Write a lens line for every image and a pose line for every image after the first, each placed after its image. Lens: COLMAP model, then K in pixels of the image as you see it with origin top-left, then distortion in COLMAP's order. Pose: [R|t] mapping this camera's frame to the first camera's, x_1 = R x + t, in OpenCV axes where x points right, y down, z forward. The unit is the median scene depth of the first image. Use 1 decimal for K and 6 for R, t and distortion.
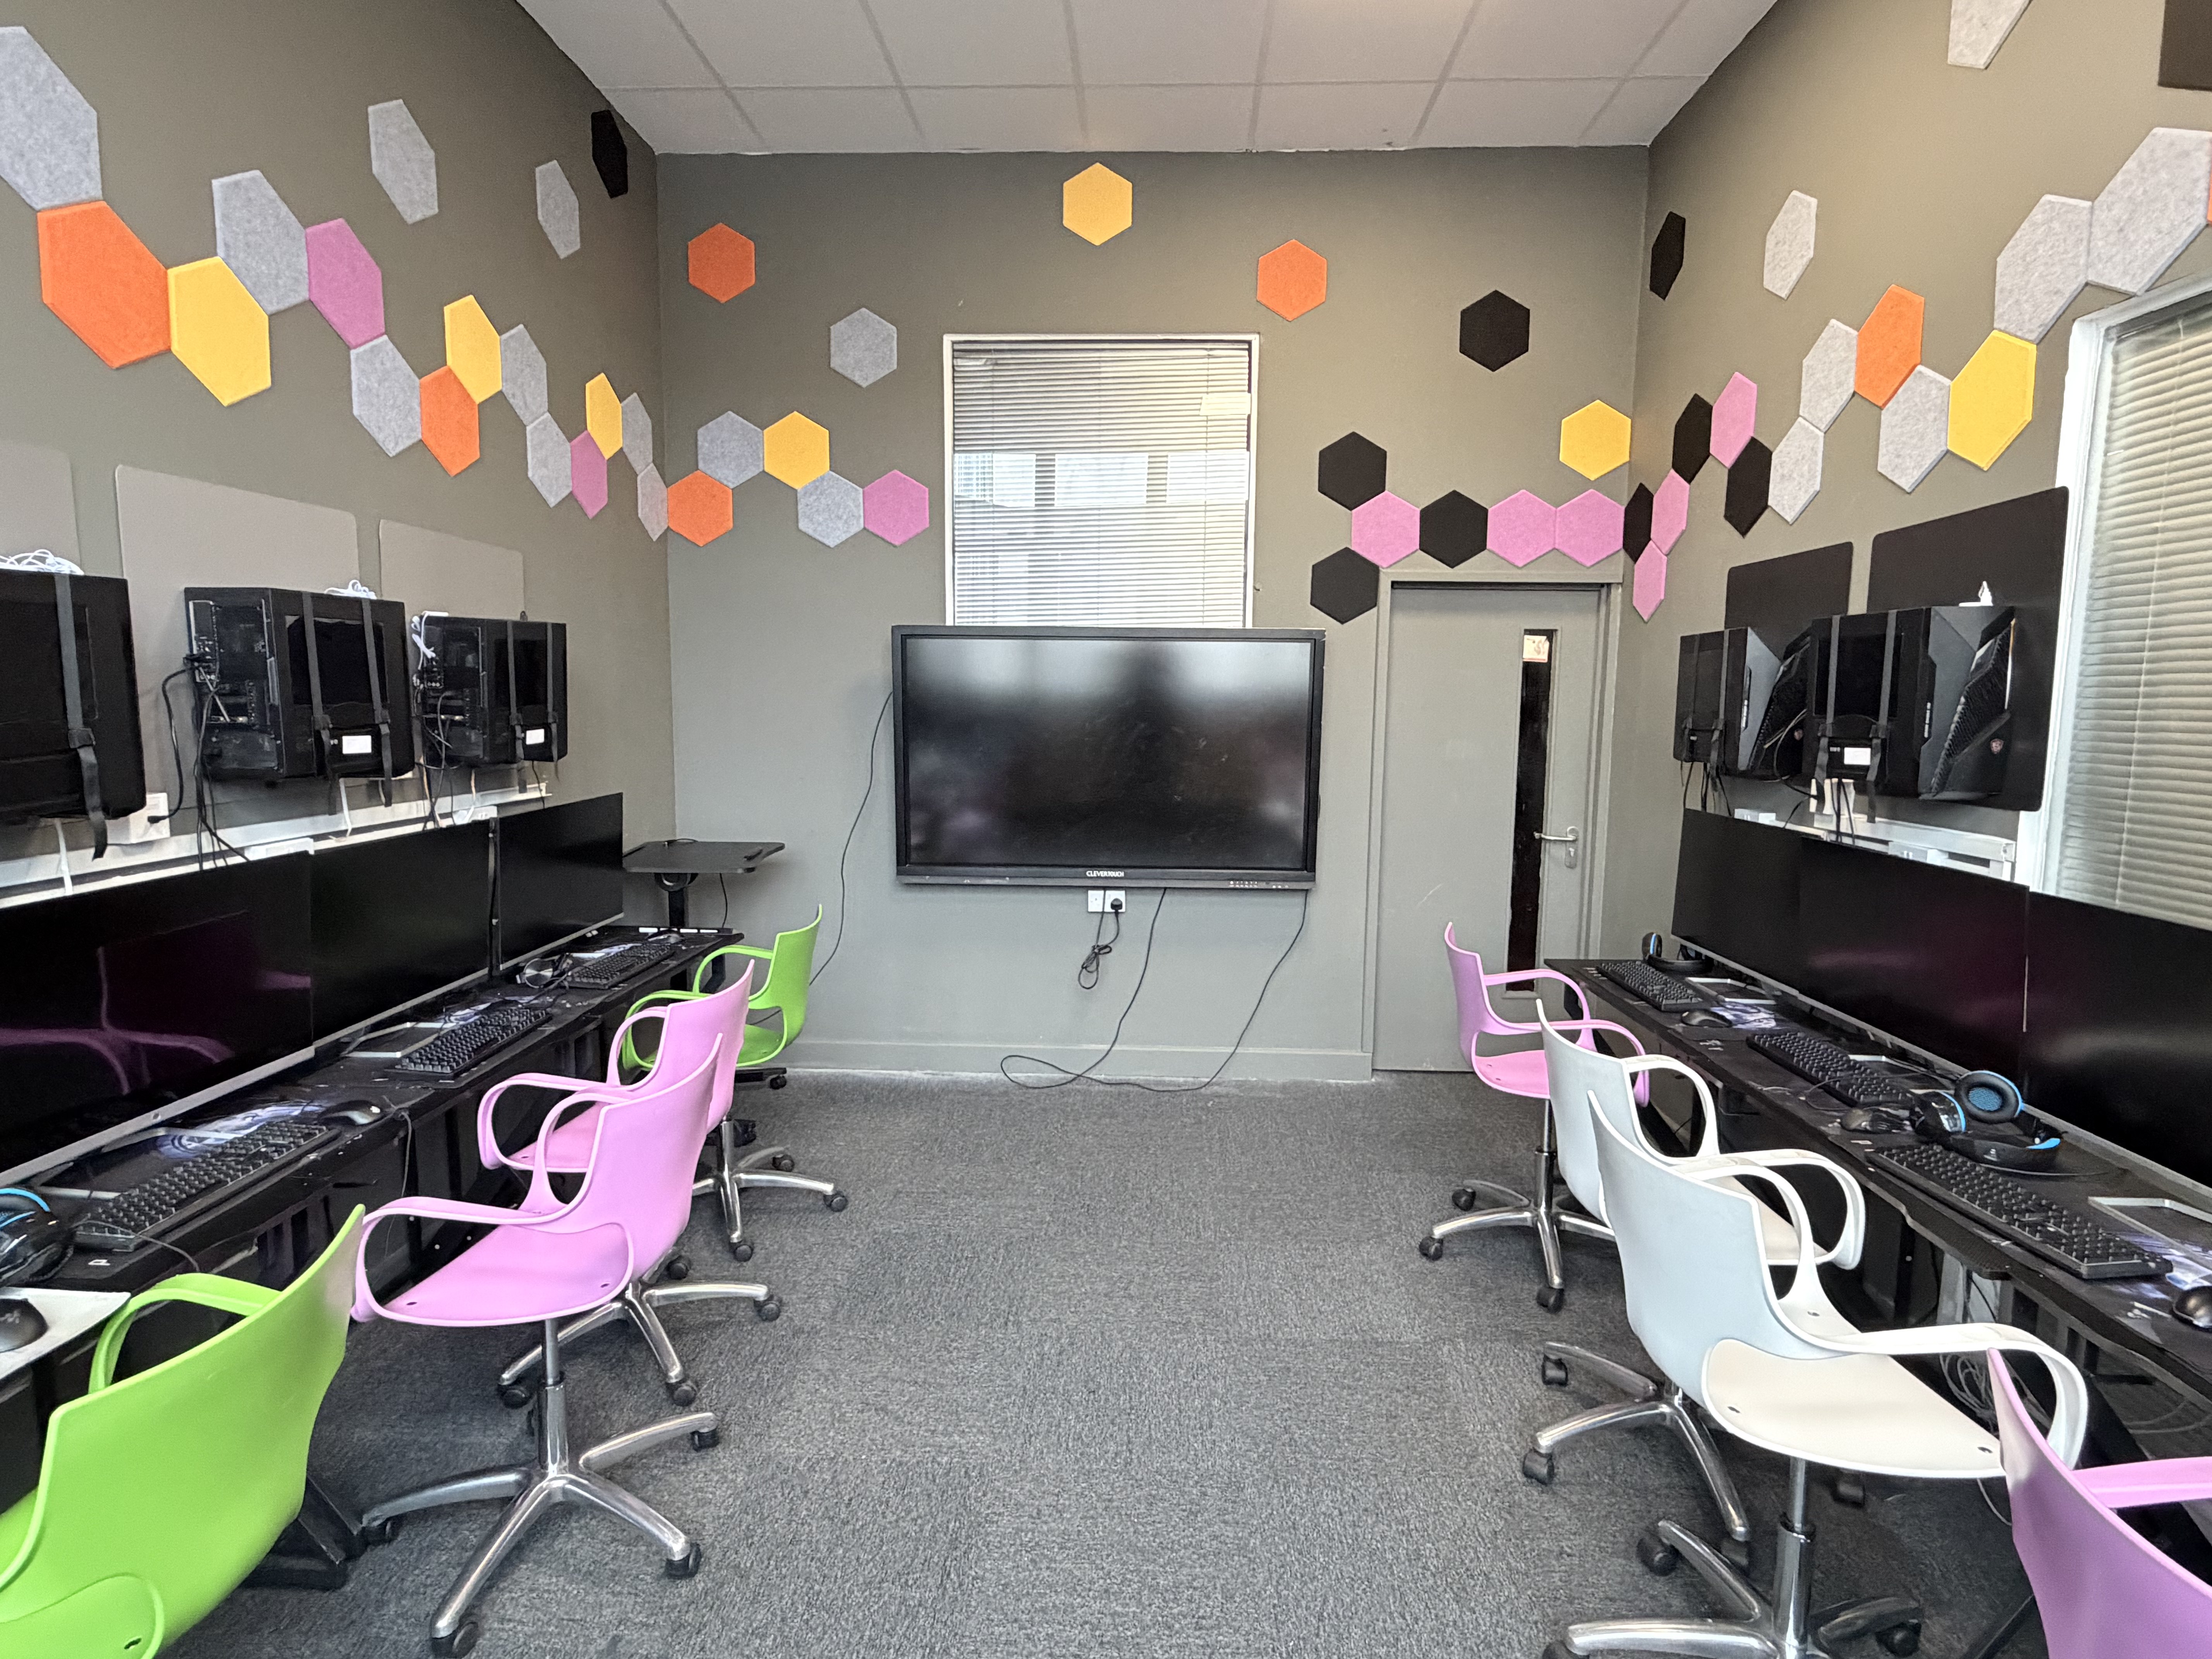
lens RADIAL K [[1152.6, 0, 1106.0], [0, 1152.6, 829.5], [0, 0, 1]] dist [-0.000786, -0.000182]
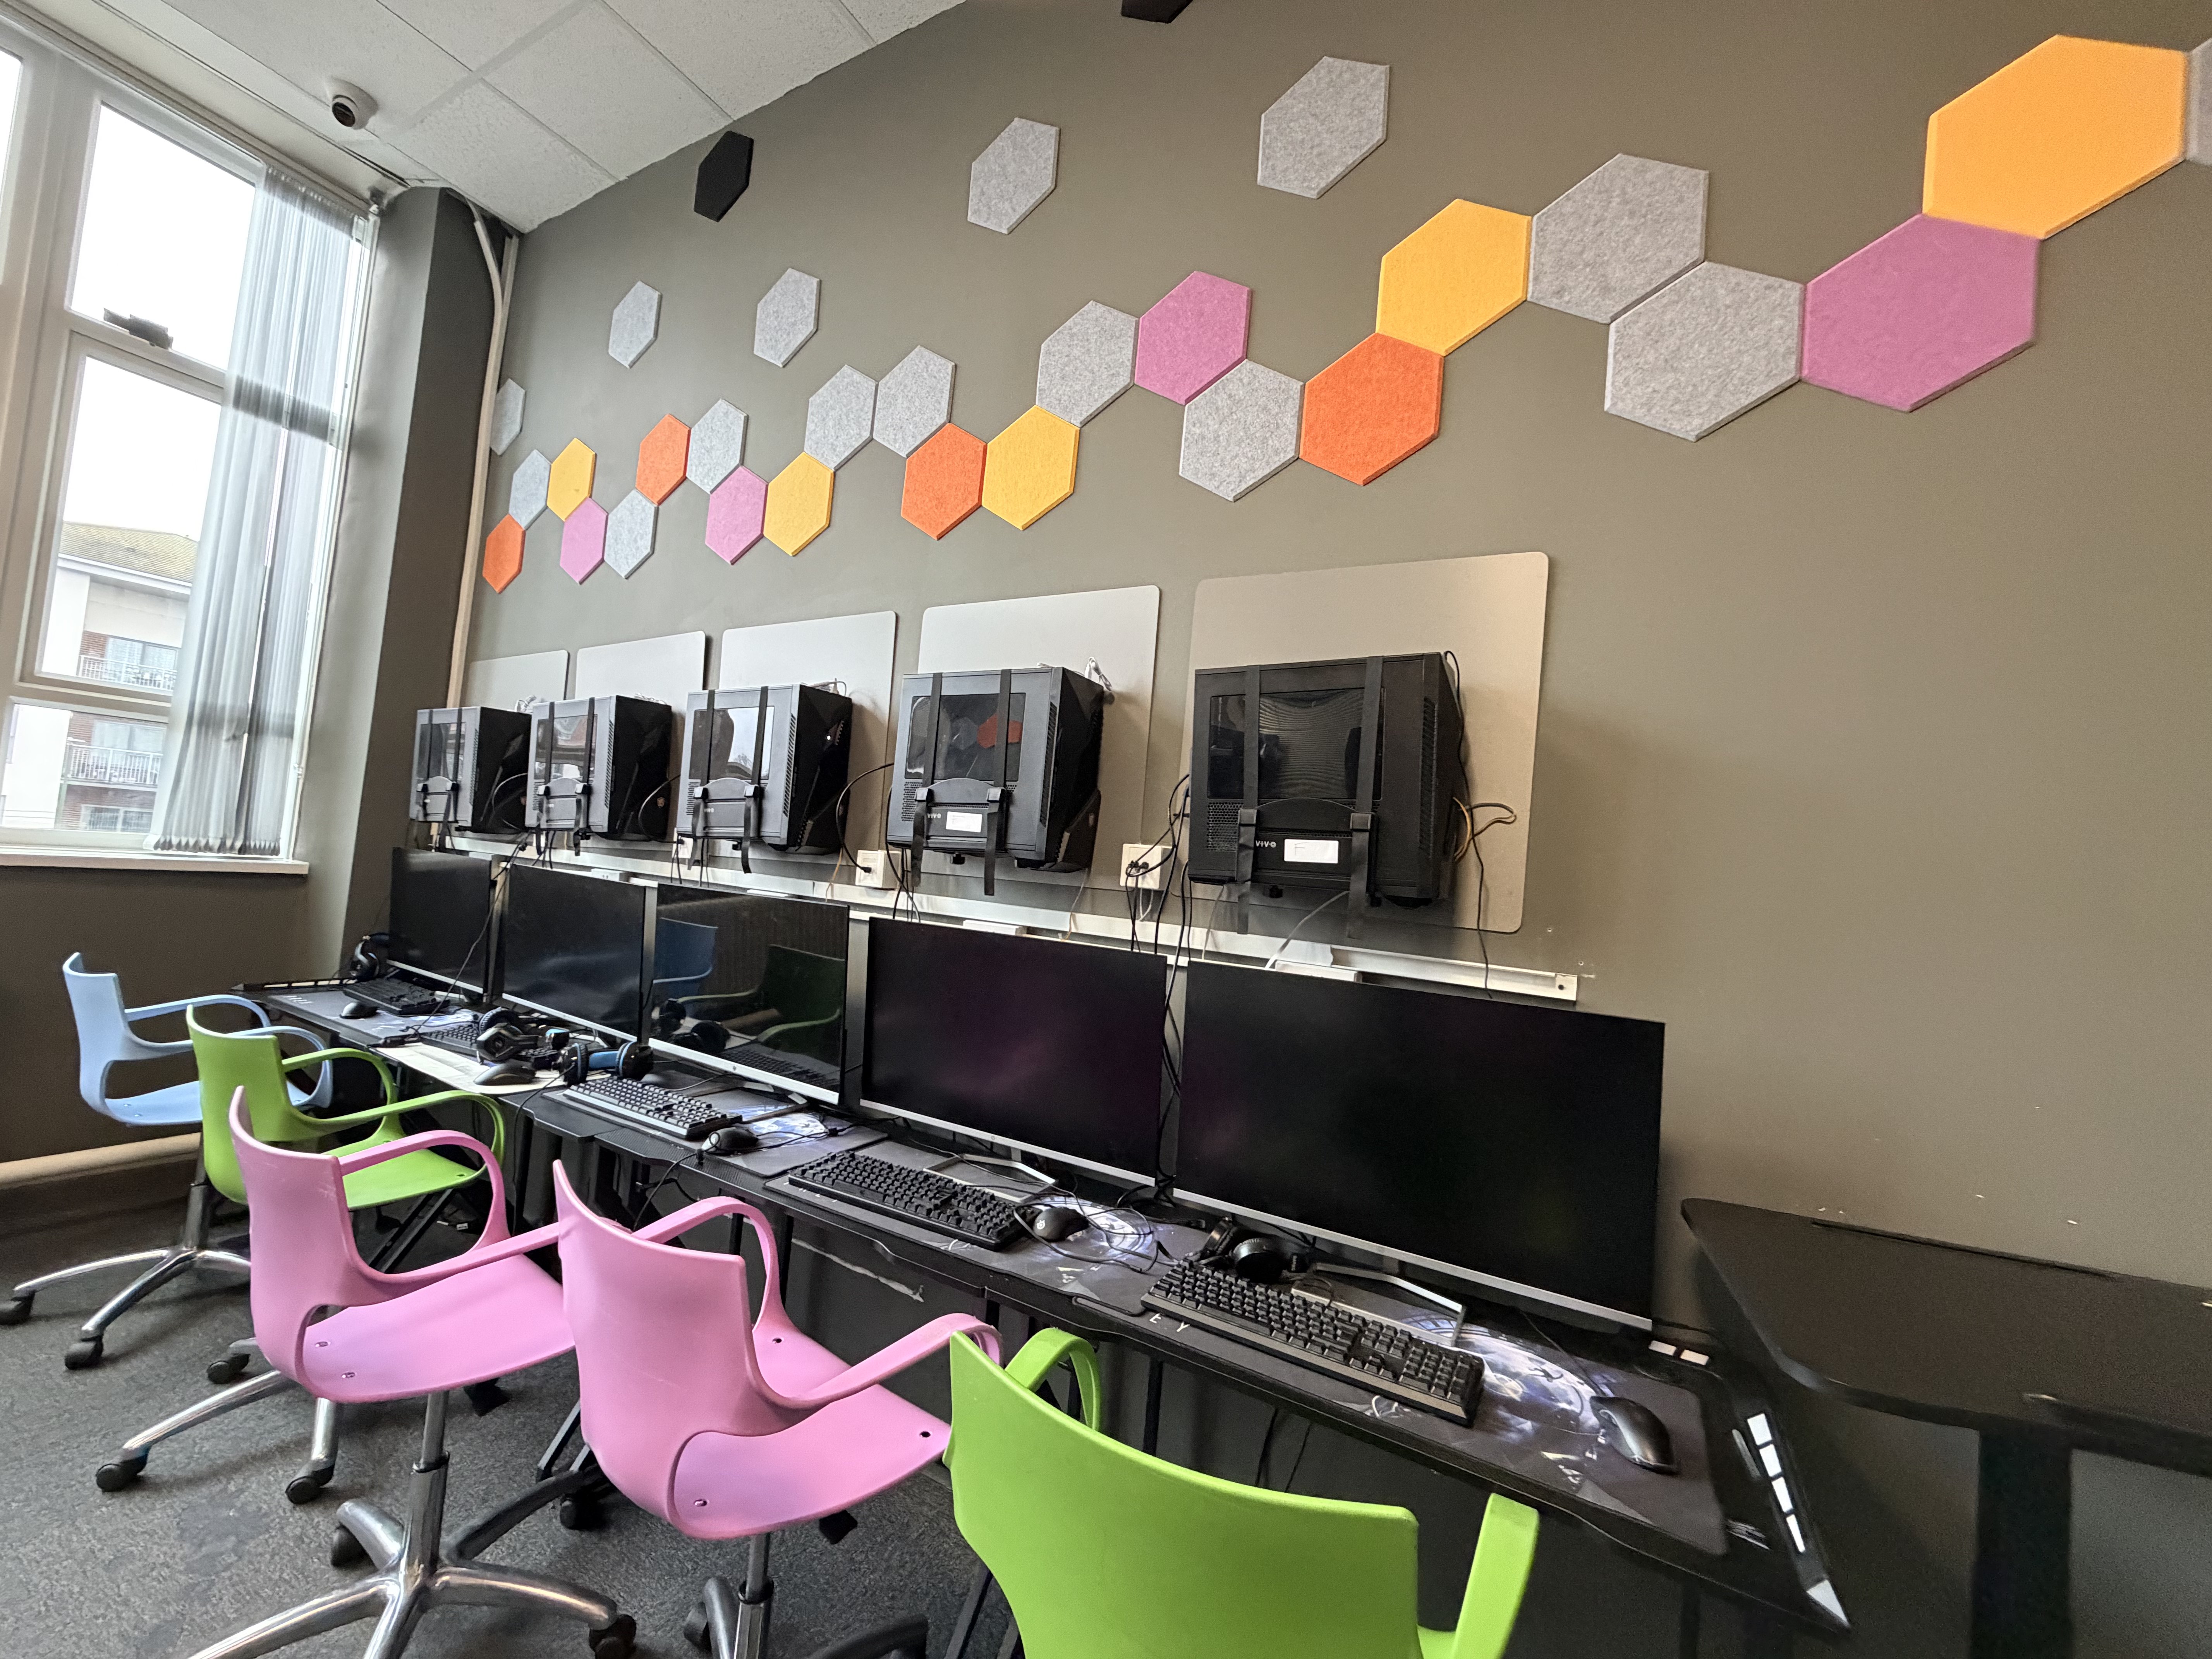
lens RADIAL K [[861.7, 0, 1106.0], [0, 861.7, 829.5], [0, 0, 1]] dist [-0.001919, -0.000036]
pose [[-0.433607, -0.088063, -0.896788, -0.056542], [-0.194571, 0.980886, -0.002244, -0.073576], [0.879845, 0.173516, -0.442454, 1.171076]]
